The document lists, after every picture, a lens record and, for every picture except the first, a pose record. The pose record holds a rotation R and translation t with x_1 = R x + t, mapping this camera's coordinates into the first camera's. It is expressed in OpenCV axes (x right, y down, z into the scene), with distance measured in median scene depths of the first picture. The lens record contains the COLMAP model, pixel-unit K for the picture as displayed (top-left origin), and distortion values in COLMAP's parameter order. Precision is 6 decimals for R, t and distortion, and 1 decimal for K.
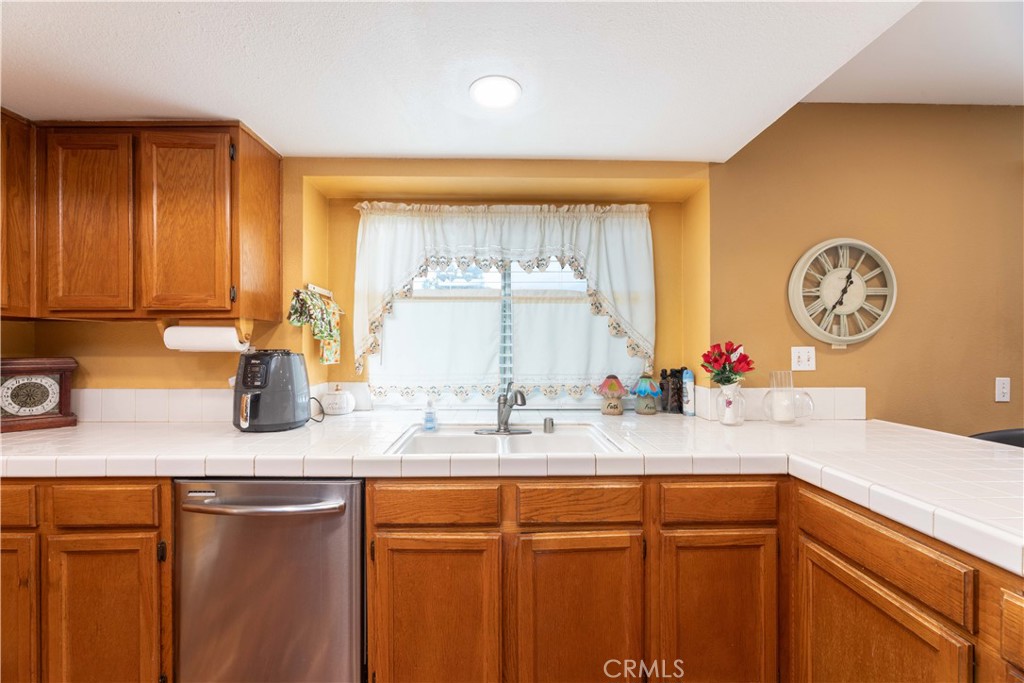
lens RADIAL K [[416.7, 0, 509.3], [0, 416.7, 347.1], [0, 0, 1]] dist [0.010035, 0.000728]
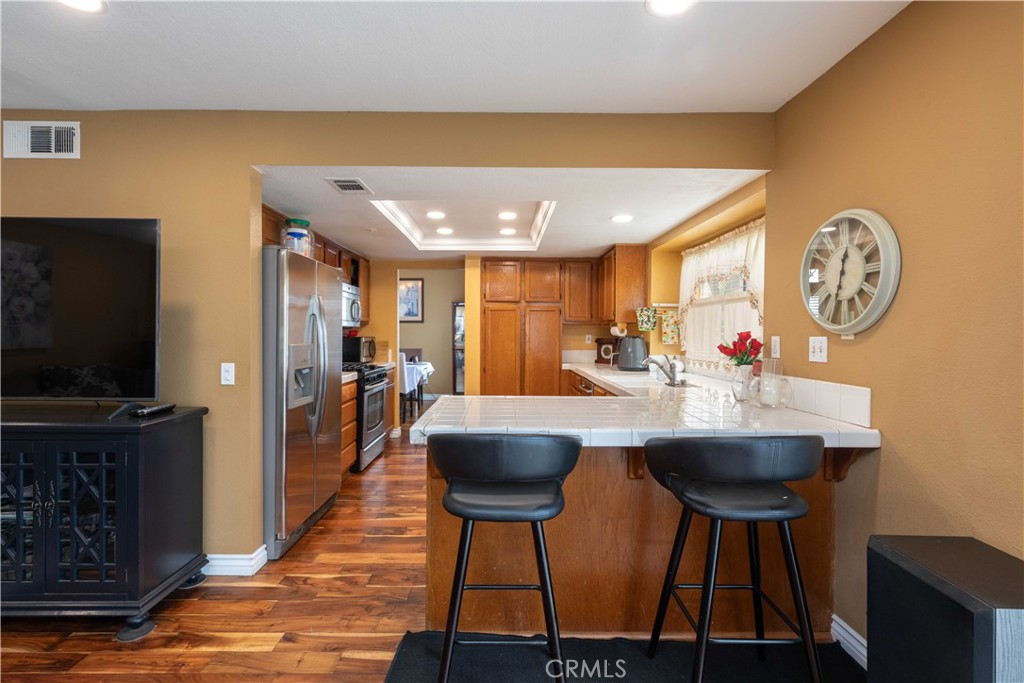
lens RADIAL K [[449.6, 0, 508.4], [0, 449.6, 334.2], [0, 0, 1]] dist [0.003922, 0.000418]
pose [[-0.002223, 0.004249, -0.999988, 1.723363], [-0.004331, 0.999982, 0.004259, -0.007580], [0.999988, 0.004341, -0.002205, 0.311653]]
